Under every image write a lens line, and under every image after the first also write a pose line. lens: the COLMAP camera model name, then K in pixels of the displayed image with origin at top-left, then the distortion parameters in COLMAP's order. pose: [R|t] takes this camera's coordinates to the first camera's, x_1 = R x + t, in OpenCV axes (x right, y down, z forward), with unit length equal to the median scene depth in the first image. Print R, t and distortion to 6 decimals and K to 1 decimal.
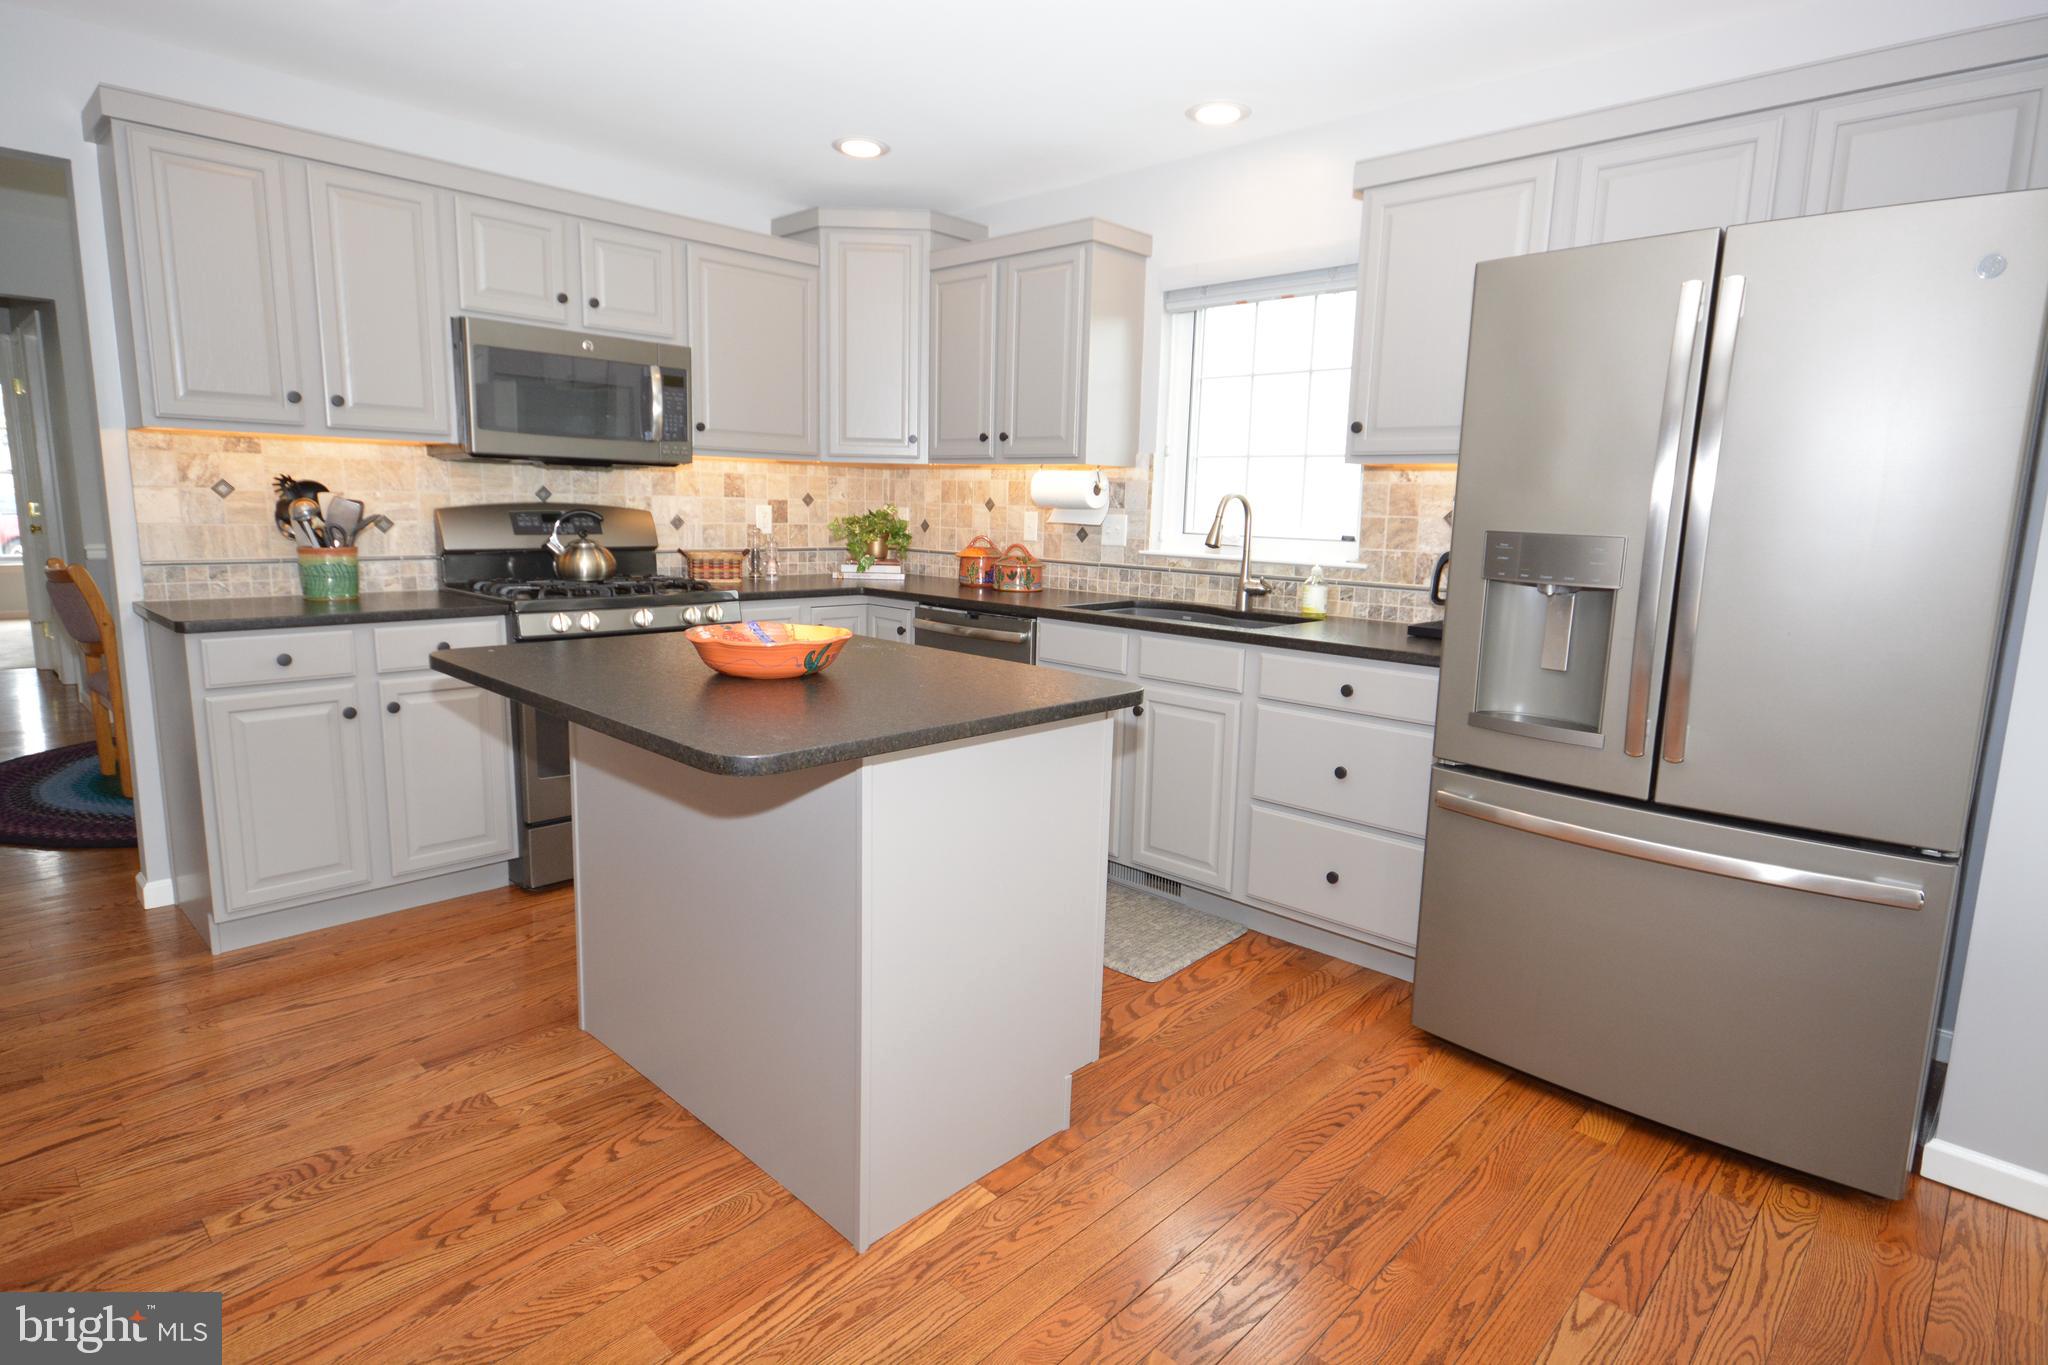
lens RADIAL K [[1097.3, 0, 1017.8], [0, 1097.3, 675.9], [0, 0, 1]] dist [0.019002, -0.000368]
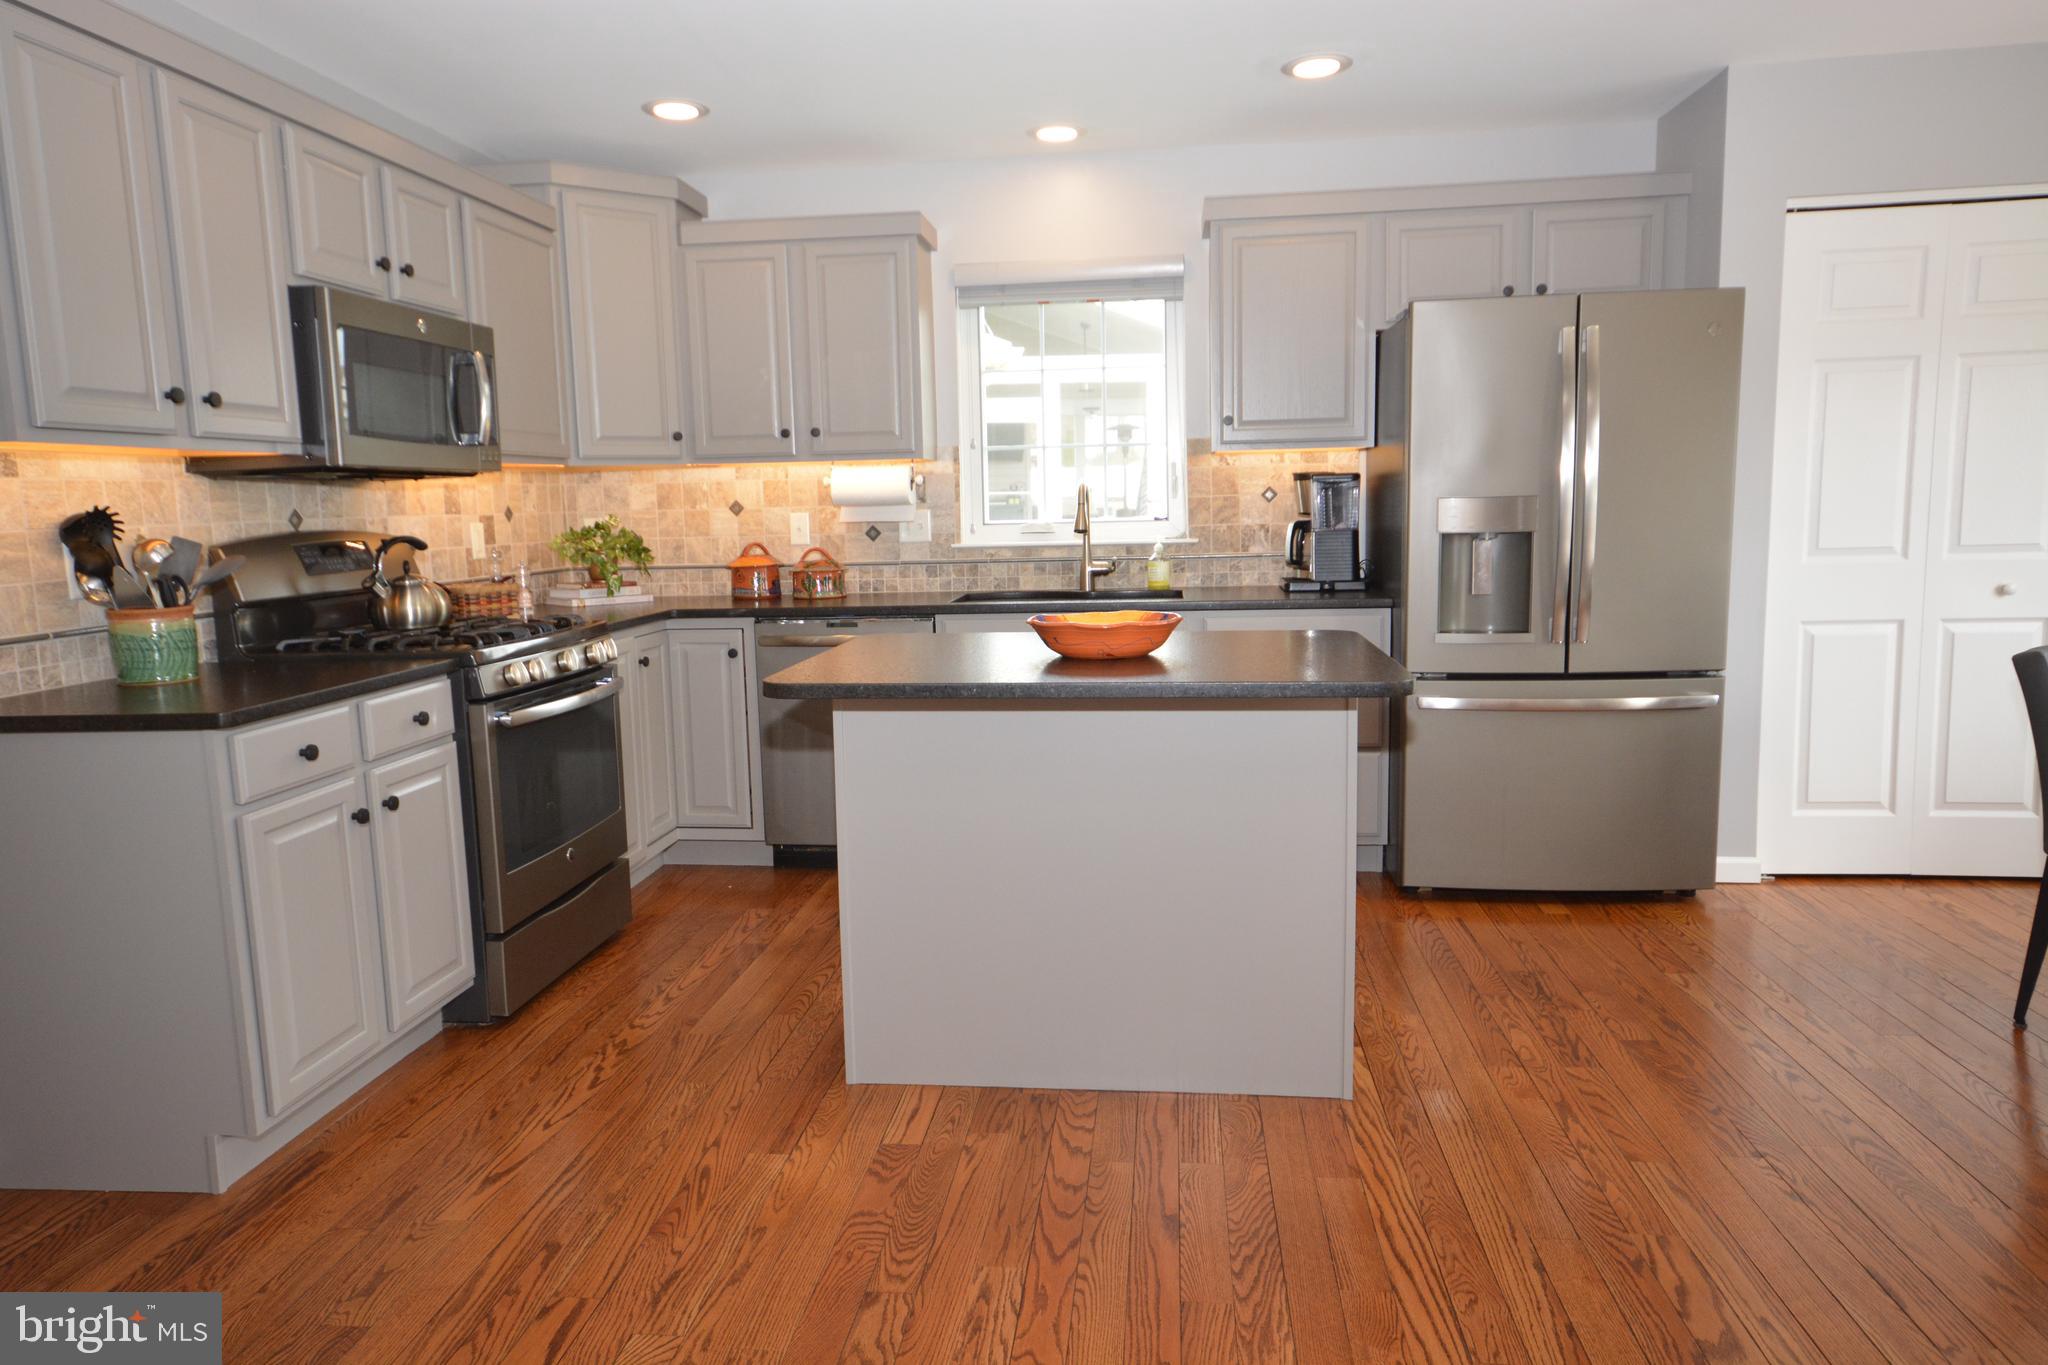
lens RADIAL K [[1378.9, 0, 1029.6], [0, 1378.9, 672.5], [0, 0, 1]] dist [0.017880, 0.003521]
pose [[0.782962, -0.122467, 0.609896, -0.669422], [0.143217, 0.989580, 0.014852, -0.009658], [-0.605359, 0.075719, 0.792342, -0.017529]]
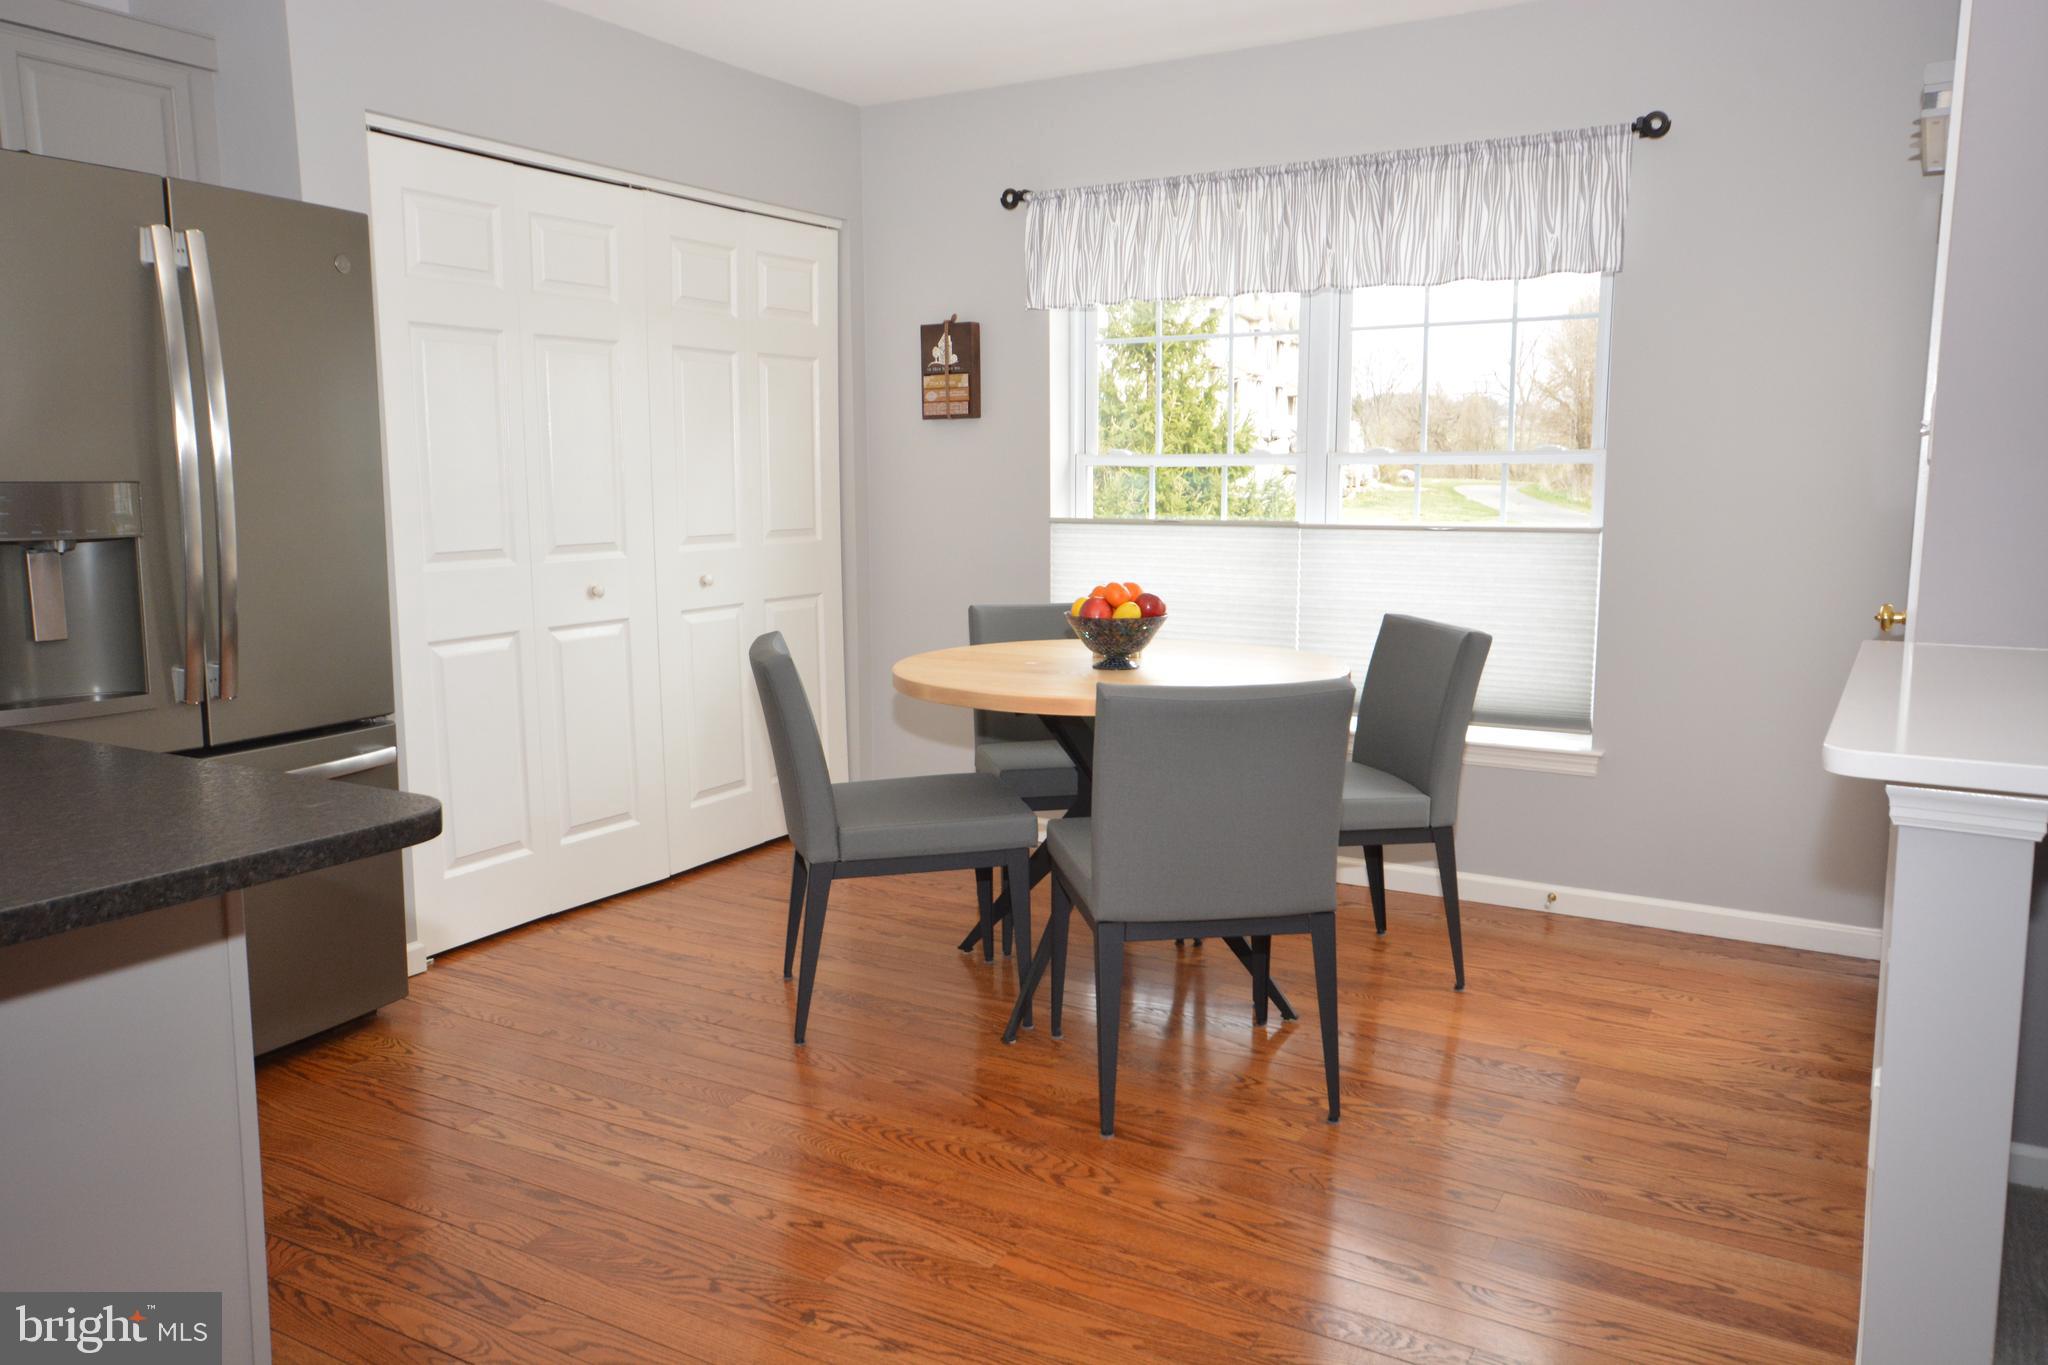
lens RADIAL K [[1502.2, 0, 1024.0], [0, 1502.2, 682.5], [0, 0, 1]] dist [0.024617, 0.000014]
pose [[-0.240353, -0.161216, 0.957204, -0.535967], [0.152851, 0.967523, 0.201335, -0.060571], [-0.958576, 0.194701, -0.207905, 0.338102]]
